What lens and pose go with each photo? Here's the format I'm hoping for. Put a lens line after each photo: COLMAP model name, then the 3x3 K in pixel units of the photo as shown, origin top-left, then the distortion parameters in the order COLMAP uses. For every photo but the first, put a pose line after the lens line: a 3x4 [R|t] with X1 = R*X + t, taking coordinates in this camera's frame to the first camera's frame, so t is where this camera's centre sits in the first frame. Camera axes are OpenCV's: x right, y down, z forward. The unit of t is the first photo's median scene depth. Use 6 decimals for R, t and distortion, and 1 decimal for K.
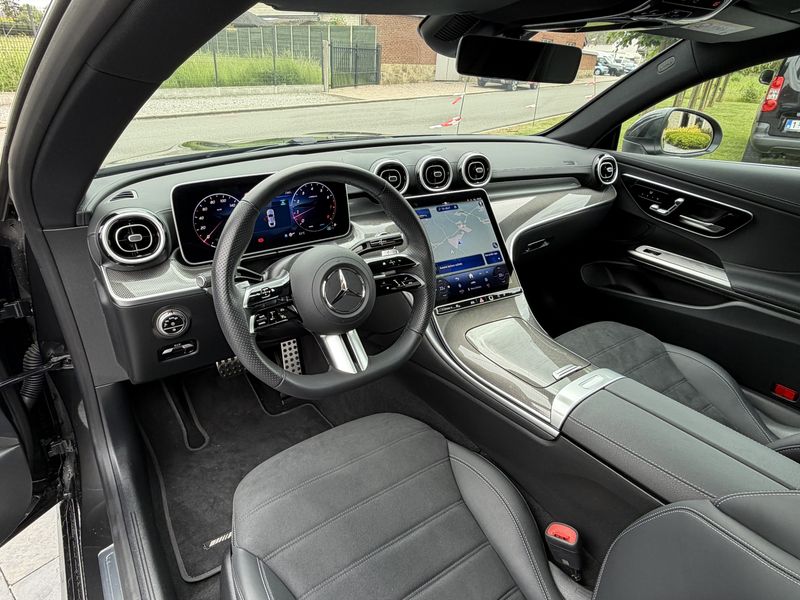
lens RADIAL K [[476.7, 0, 401.4], [0, 476.7, 301.0], [0, 0, 1]] dist [-0.001570, -0.001102]
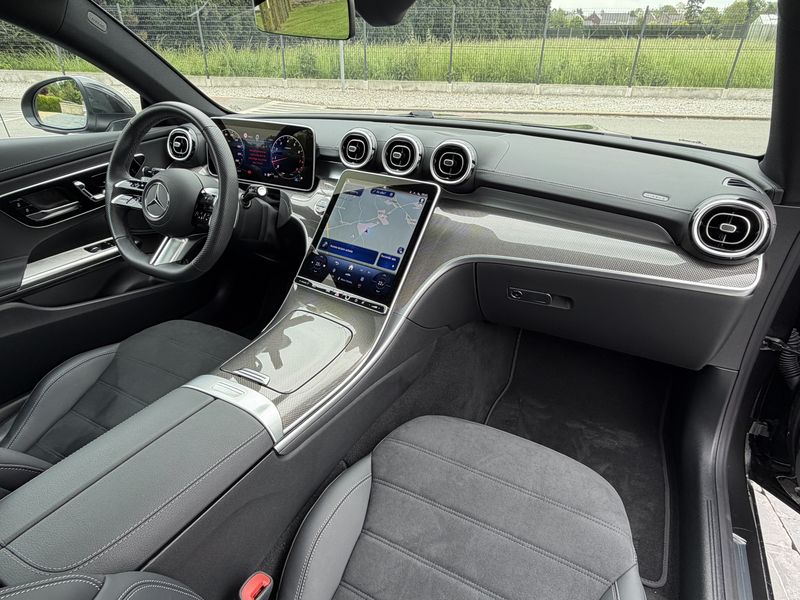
lens RADIAL K [[476.7, 0, 401.8], [0, 476.7, 302.3], [0, 0, 1]] dist [-0.001570, -0.001102]
pose [[0.451593, 0.401581, -0.796741, 0.992197], [-0.399526, 0.889468, 0.221867, -0.247067], [0.797773, 0.218125, 0.562120, 0.632898]]
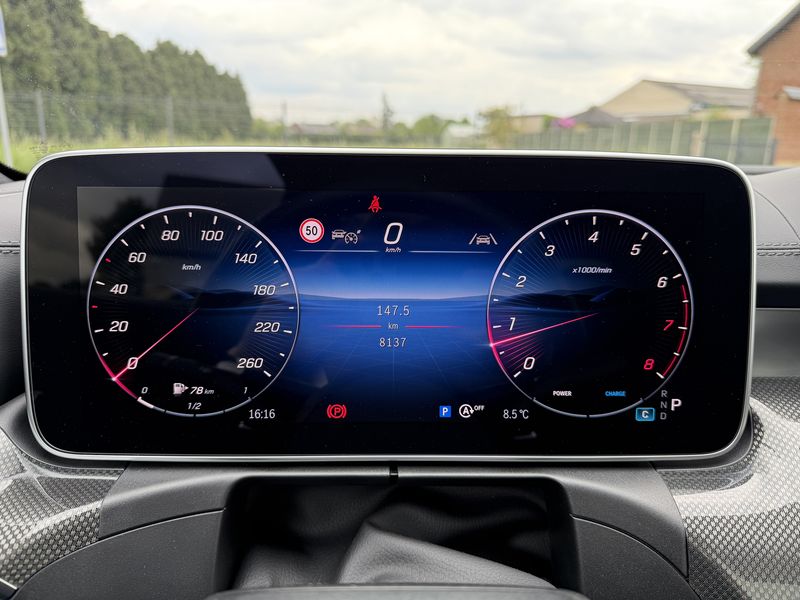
lens RADIAL K [[562.3, 0, 400.7], [0, 562.3, 299.3], [0, 0, 1]] dist [0.001906, -0.001886]
pose [[0.820440, 0.116645, -0.559708, -0.103909], [-0.245043, 0.956234, -0.159910, -0.134581], [0.516558, 0.268349, 0.813115, 0.711808]]
